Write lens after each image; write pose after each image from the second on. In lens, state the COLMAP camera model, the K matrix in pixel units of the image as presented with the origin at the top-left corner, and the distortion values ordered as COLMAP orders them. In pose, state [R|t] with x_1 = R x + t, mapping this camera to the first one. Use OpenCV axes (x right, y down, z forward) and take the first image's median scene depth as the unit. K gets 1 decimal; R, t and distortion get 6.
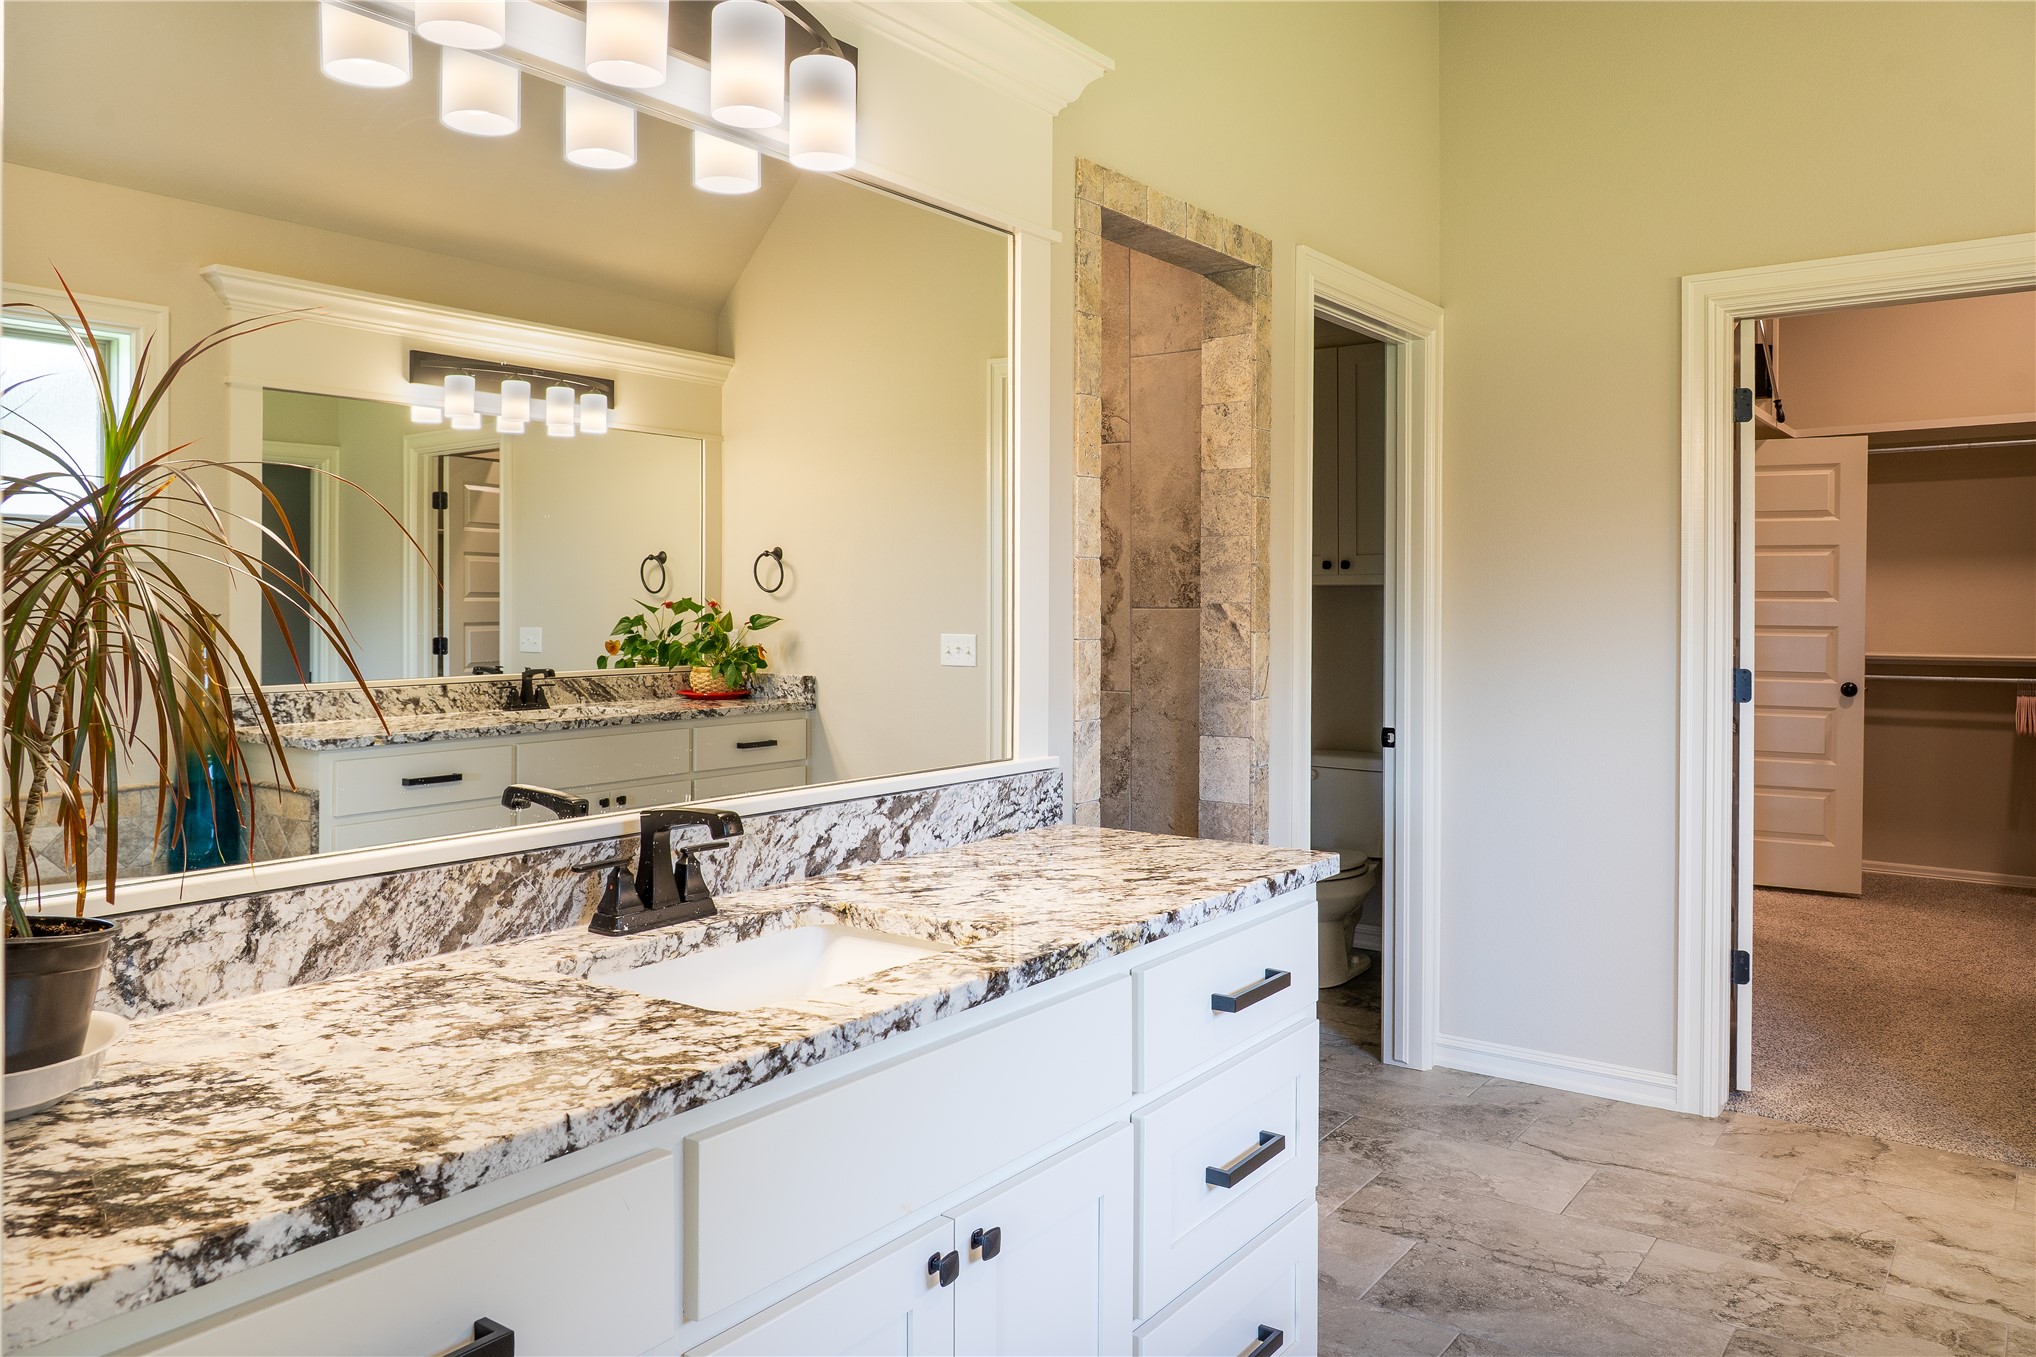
lens RADIAL K [[1440.1, 0, 1059.0], [0, 1440.1, 612.9], [0, 0, 1]] dist [-0.012353, 0.009731]
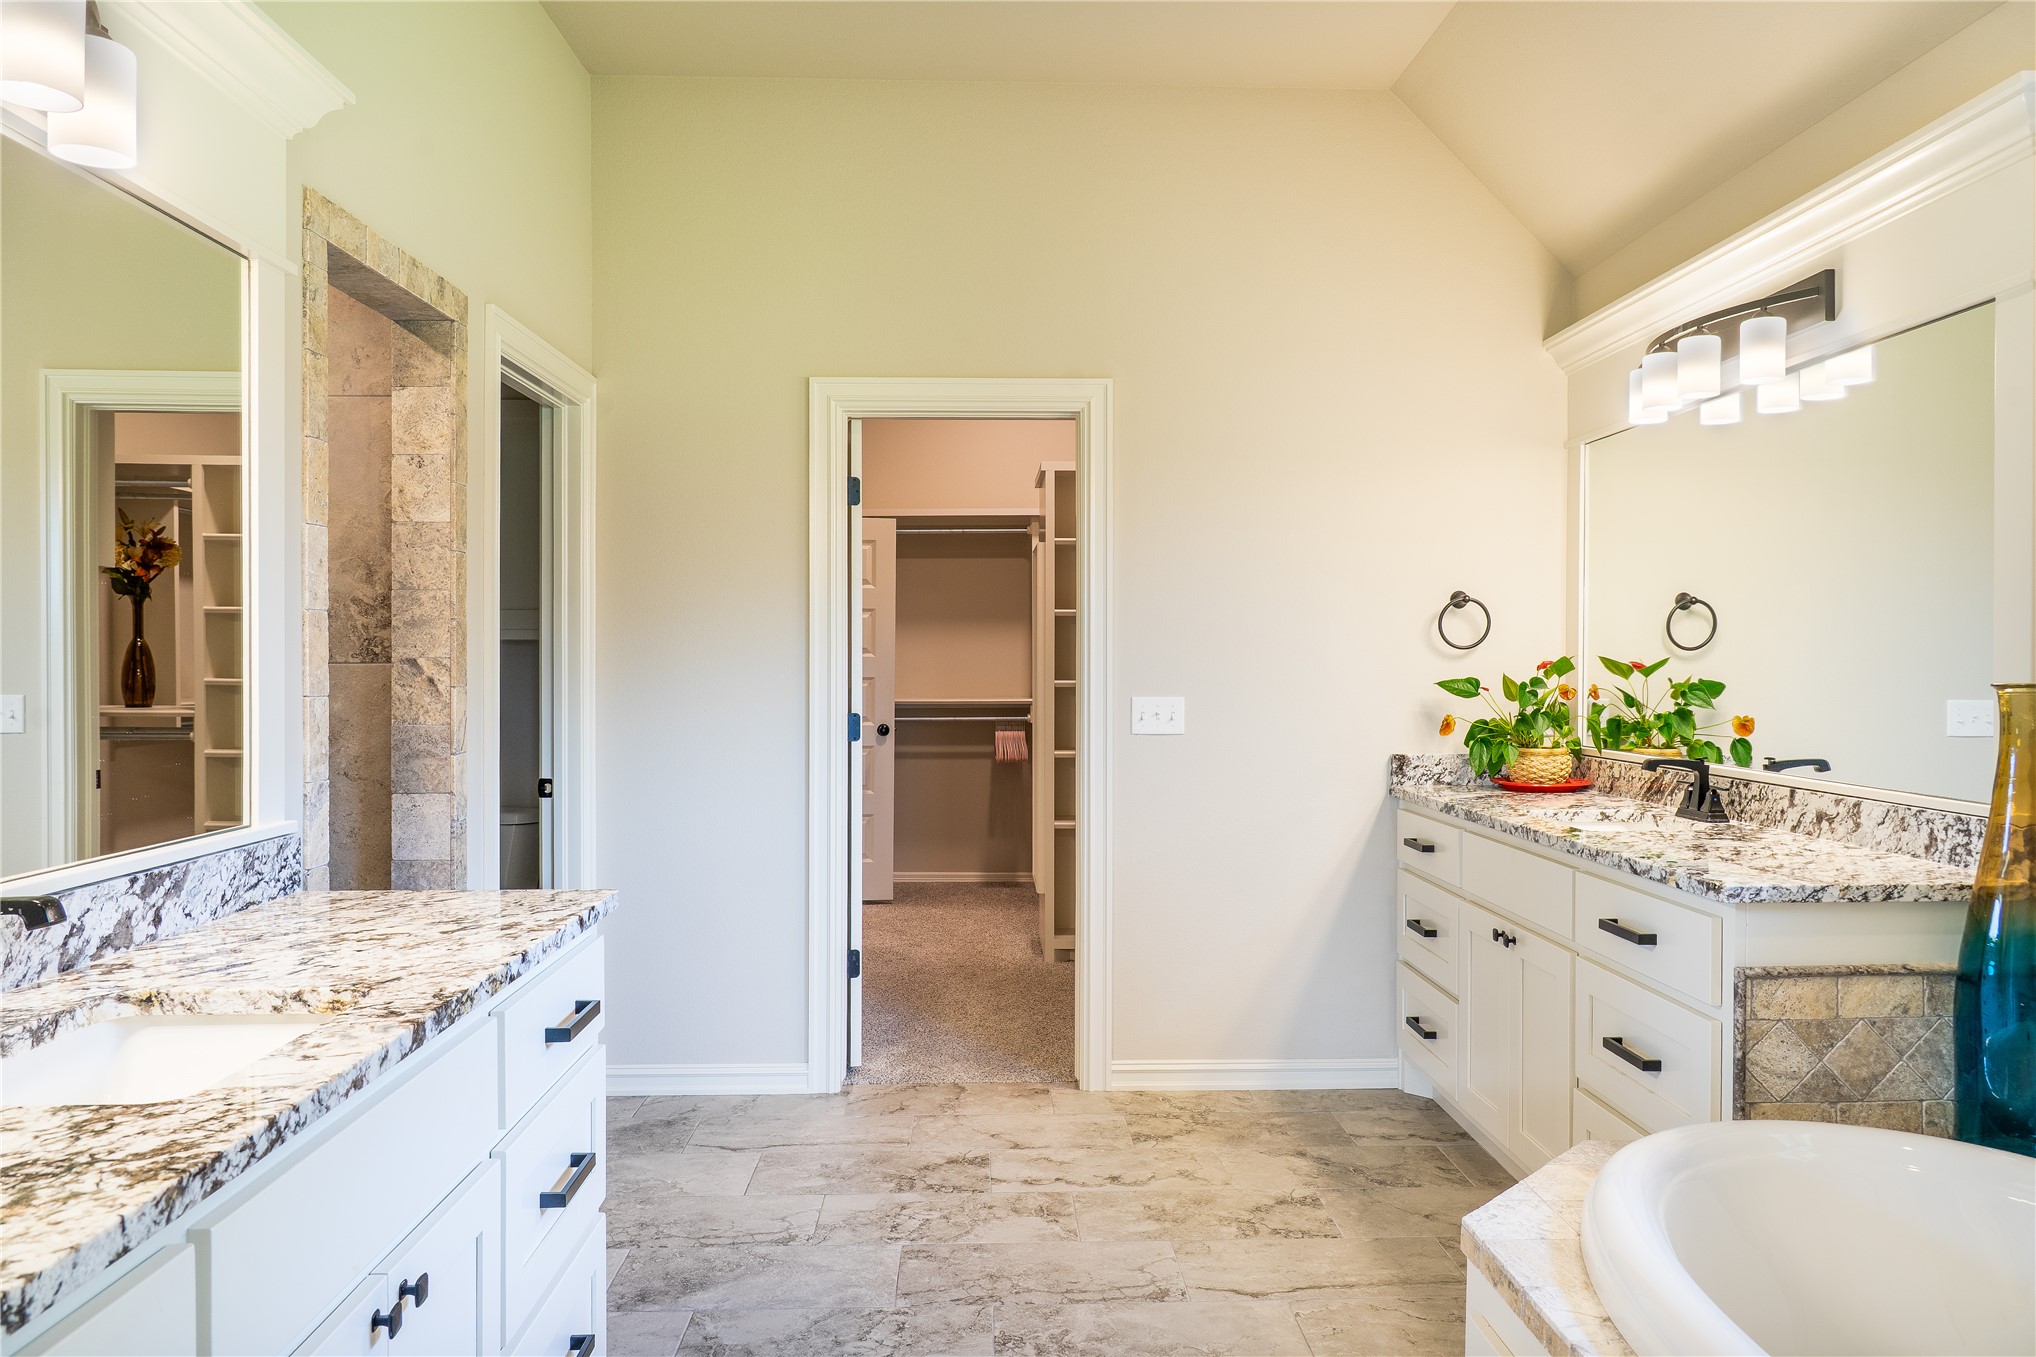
lens RADIAL K [[1416.2, 0, 1047.3], [0, 1416.2, 679.5], [0, 0, 1]] dist [-0.007119, 0.003666]
pose [[0.785801, -0.009201, 0.618412, -0.159962], [0.003832, 0.999943, 0.010008, -0.000034], [-0.618468, -0.005495, 0.785791, -0.027865]]
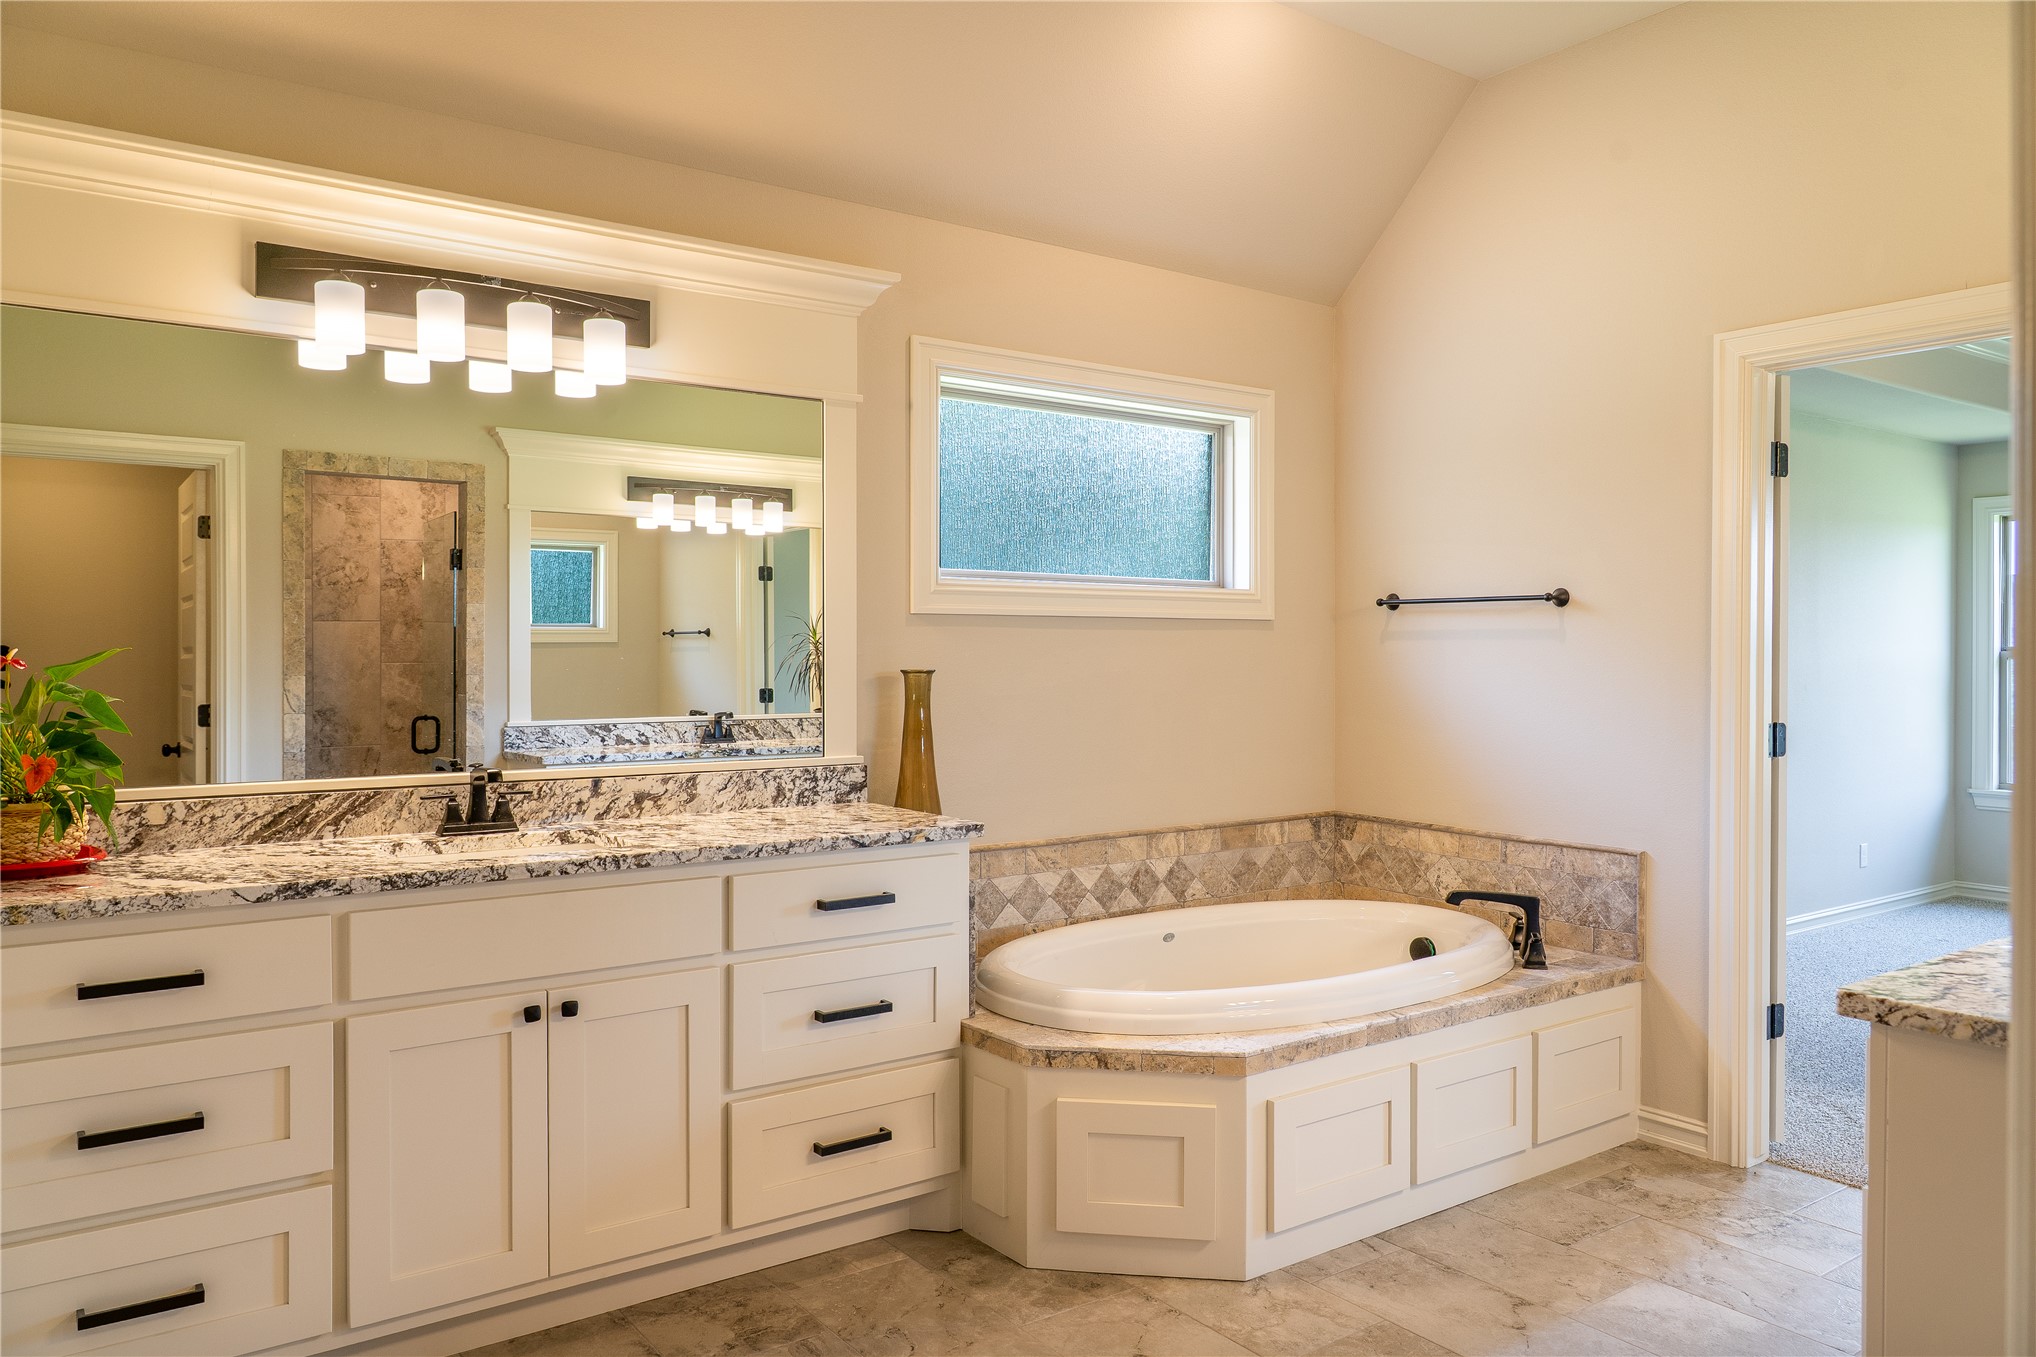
lens RADIAL K [[1386.1, 0, 1018.8], [0, 1386.1, 663.4], [0, 0, 1]] dist [-0.010049, 0.000841]
pose [[-0.941893, -0.007116, 0.335837, 0.276425], [-0.002147, 0.999883, 0.015164, -0.012658], [-0.335905, 0.013562, -0.941798, 1.410315]]
